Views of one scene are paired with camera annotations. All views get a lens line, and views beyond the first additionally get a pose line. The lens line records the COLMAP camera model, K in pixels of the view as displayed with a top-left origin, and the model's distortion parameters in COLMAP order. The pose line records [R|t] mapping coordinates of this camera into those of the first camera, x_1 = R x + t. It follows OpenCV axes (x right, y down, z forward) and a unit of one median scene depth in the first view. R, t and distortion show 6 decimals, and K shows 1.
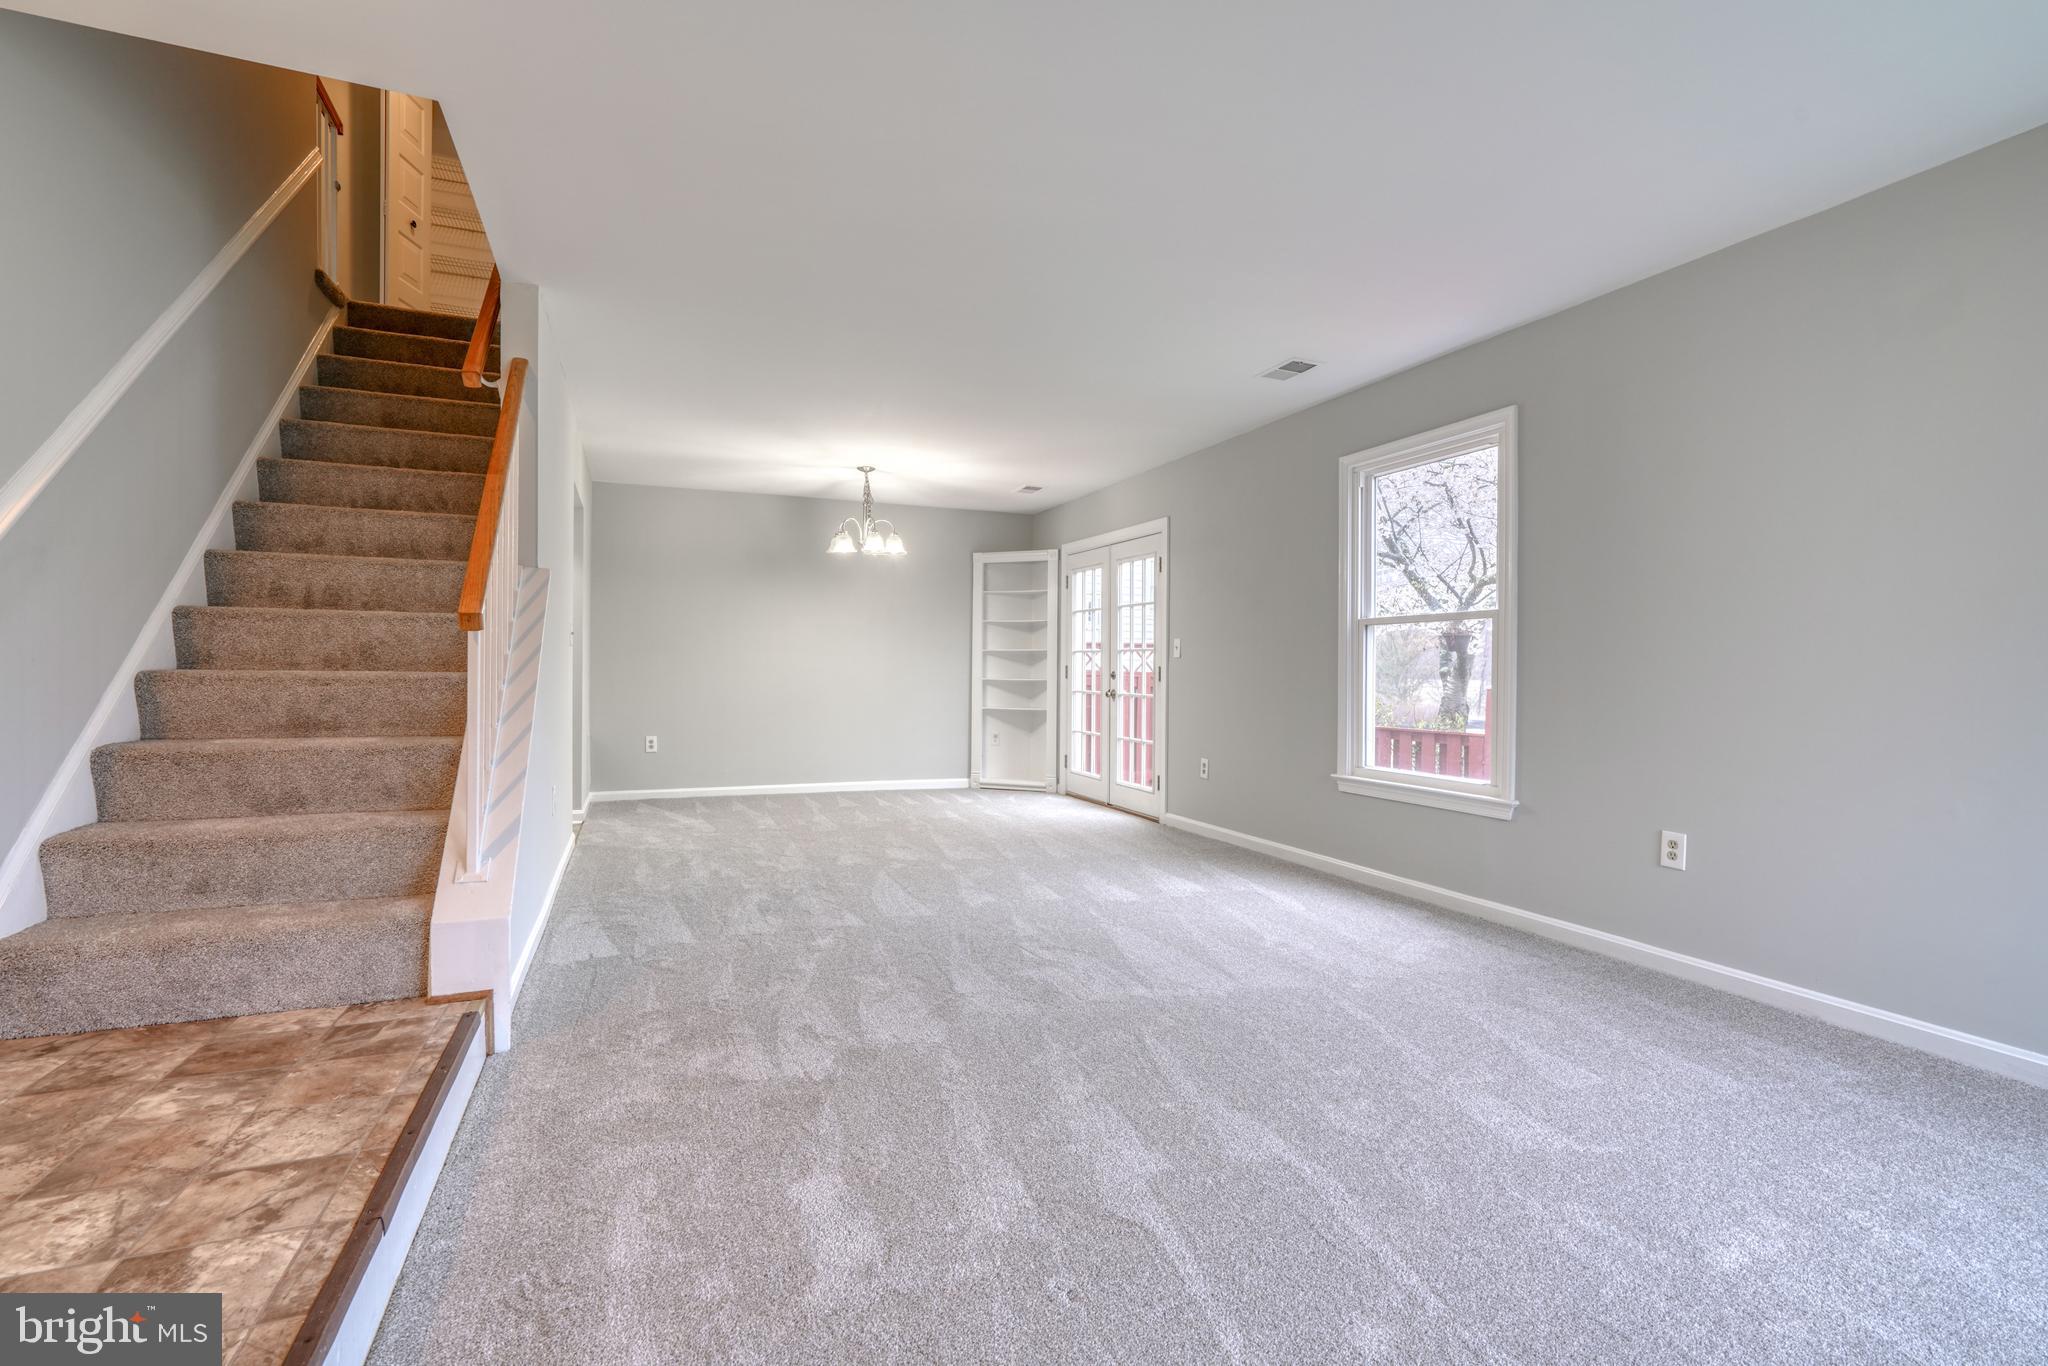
lens RADIAL K [[935.1, 0, 1029.6], [0, 935.1, 670.4], [0, 0, 1]] dist [-0.014431, 0.006365]
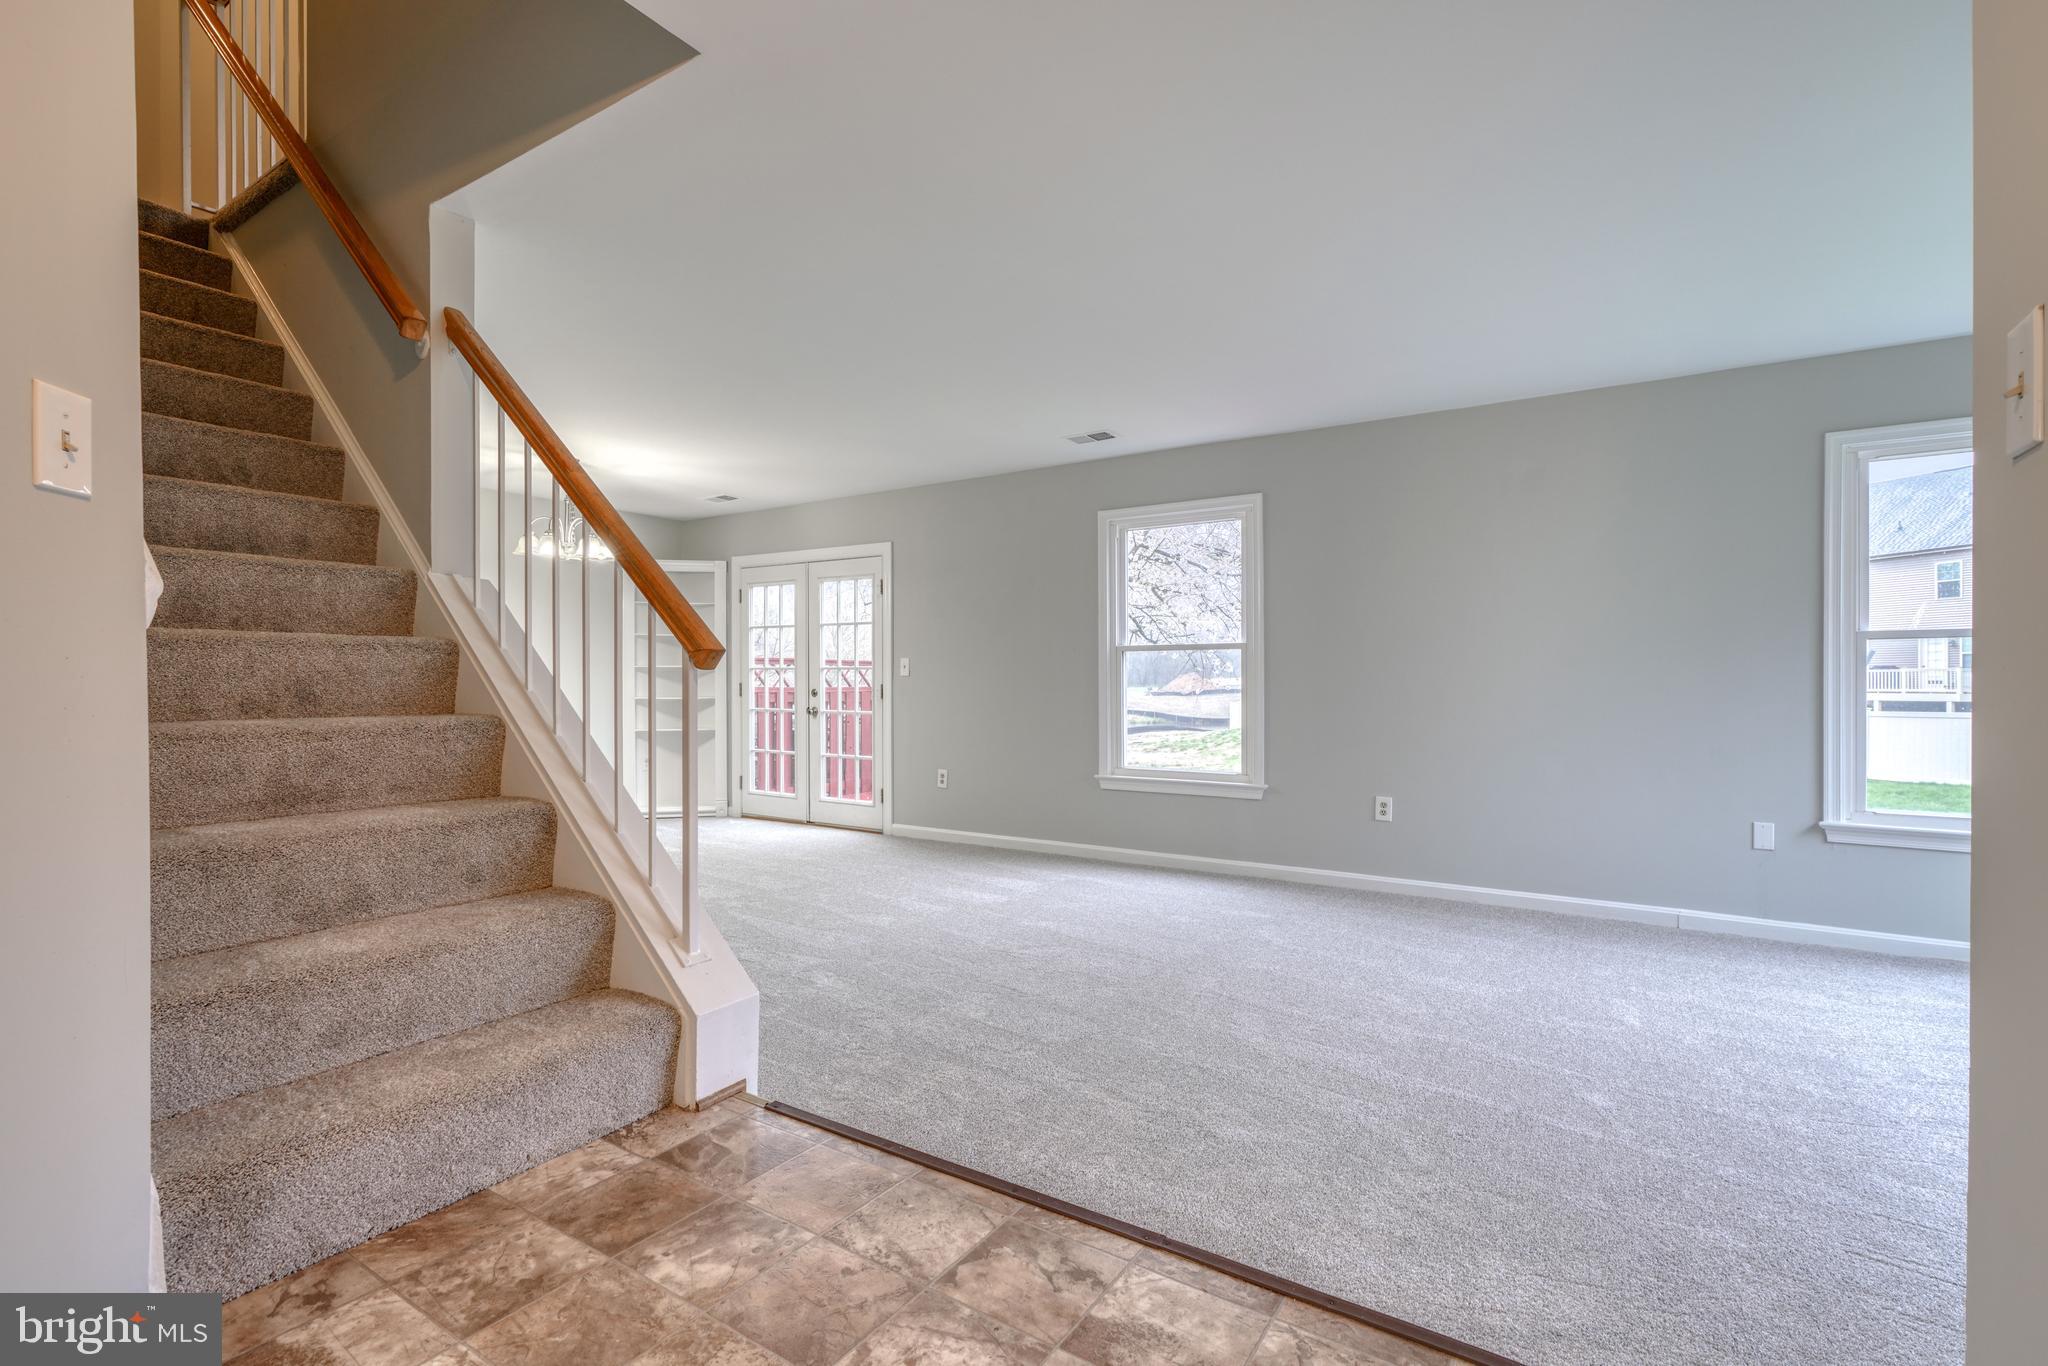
lens RADIAL K [[935.1, 0, 1019.1], [0, 935.1, 684.7], [0, 0, 1]] dist [-0.014431, 0.006365]
pose [[0.821860, -0.012042, 0.569562, -0.650307], [0.006731, 0.999912, 0.011429, -0.028794], [-0.569650, -0.005559, 0.821869, 0.096314]]
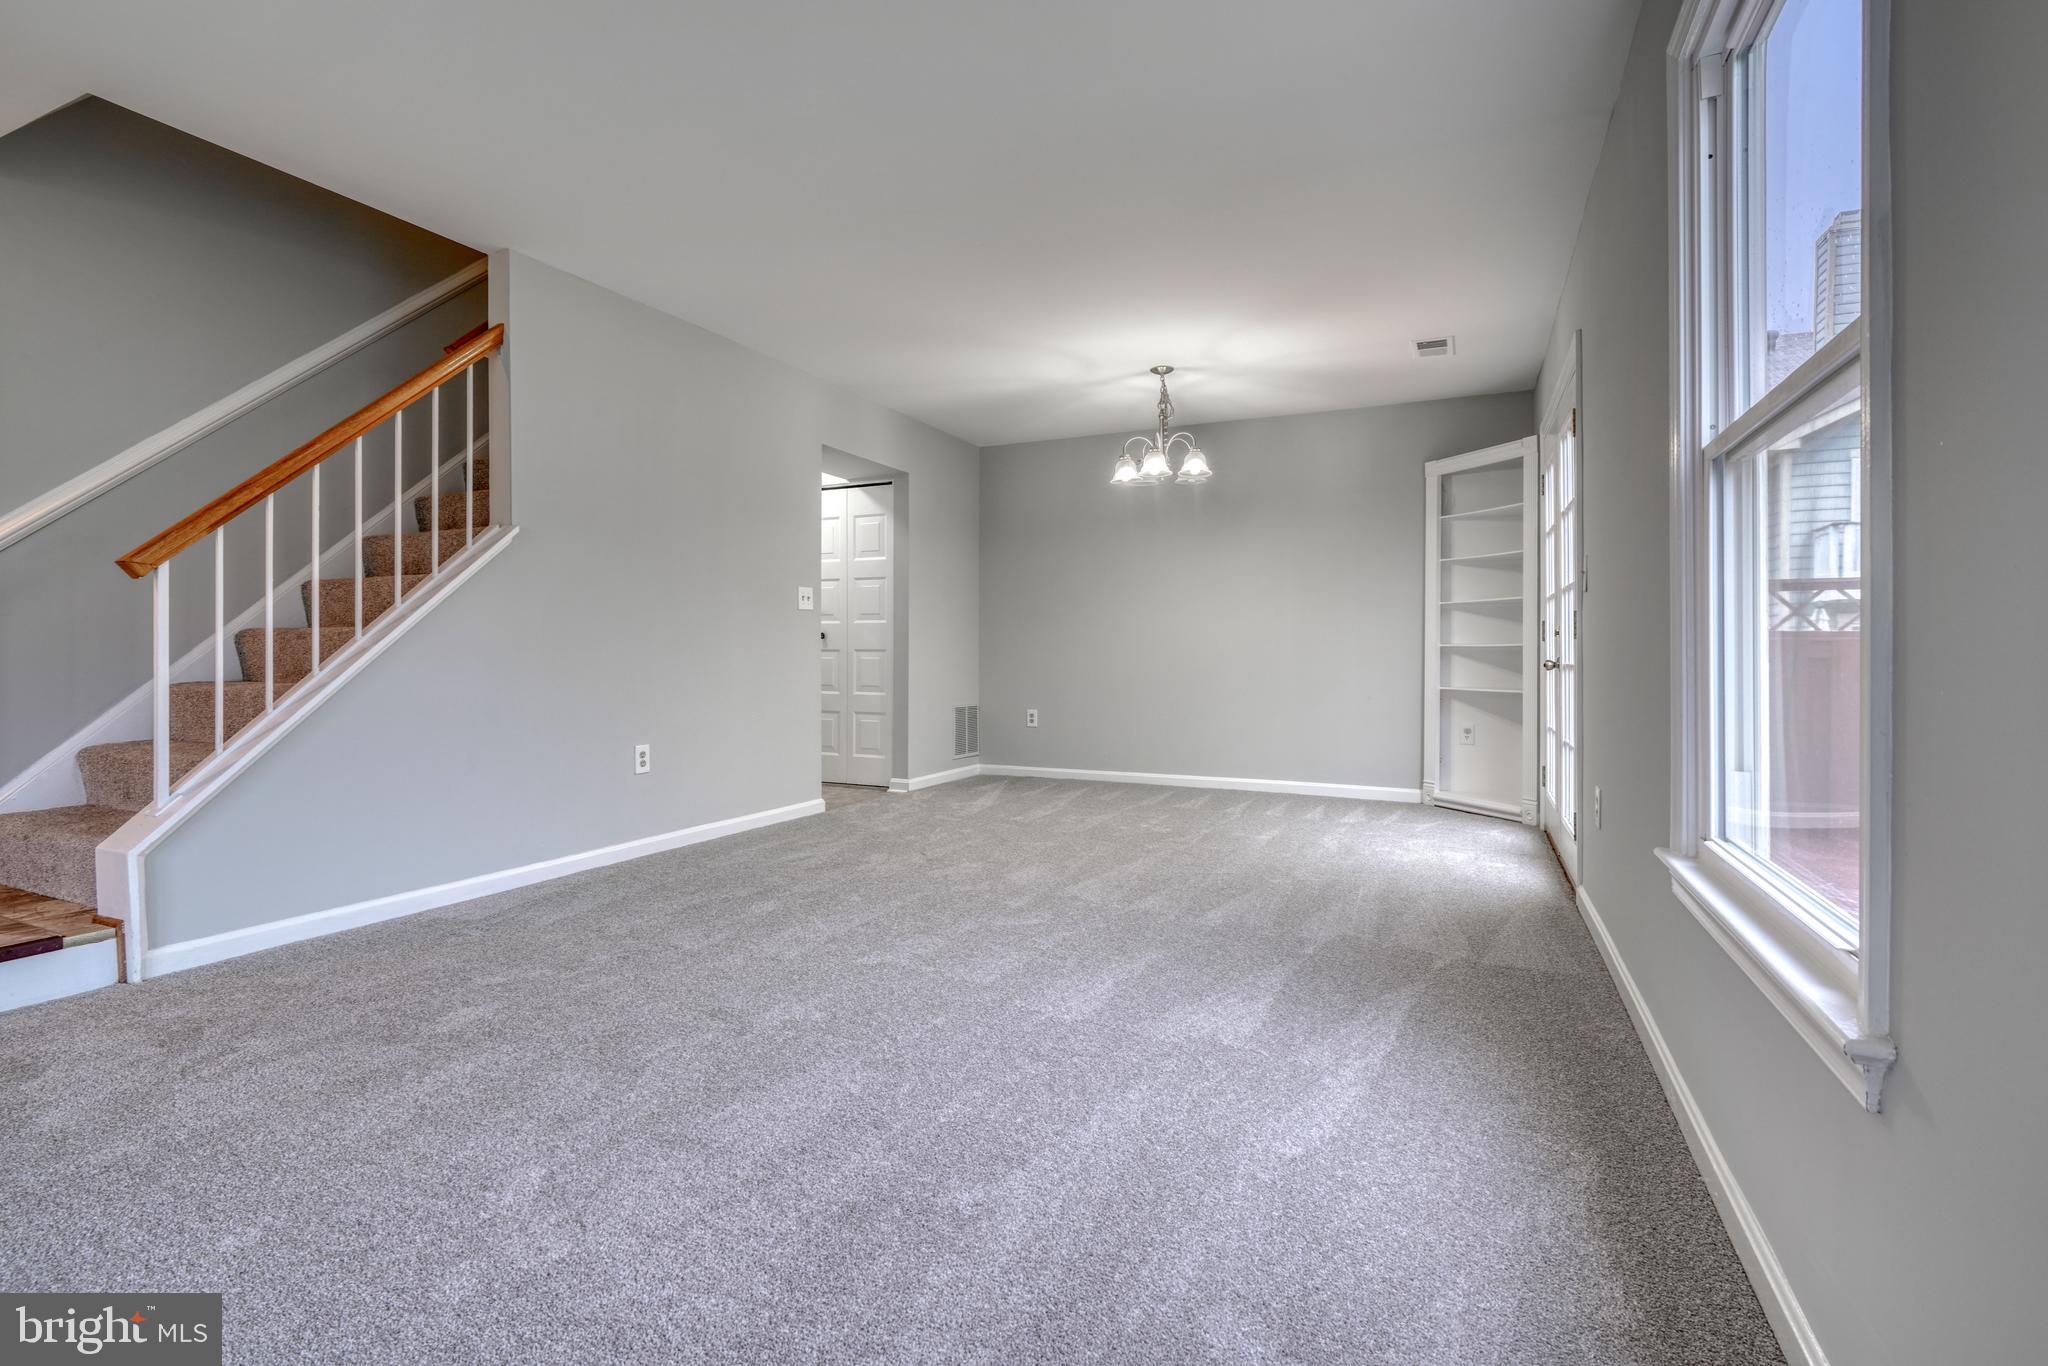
lens RADIAL K [[935.1, 0, 1018.5], [0, 935.1, 670.7], [0, 0, 1]] dist [-0.014431, 0.006365]
pose [[0.657824, 0.001567, -0.753170, 0.646445], [0.007518, 0.999934, 0.008647, 0.047971], [0.753135, -0.011351, 0.657769, 0.805249]]
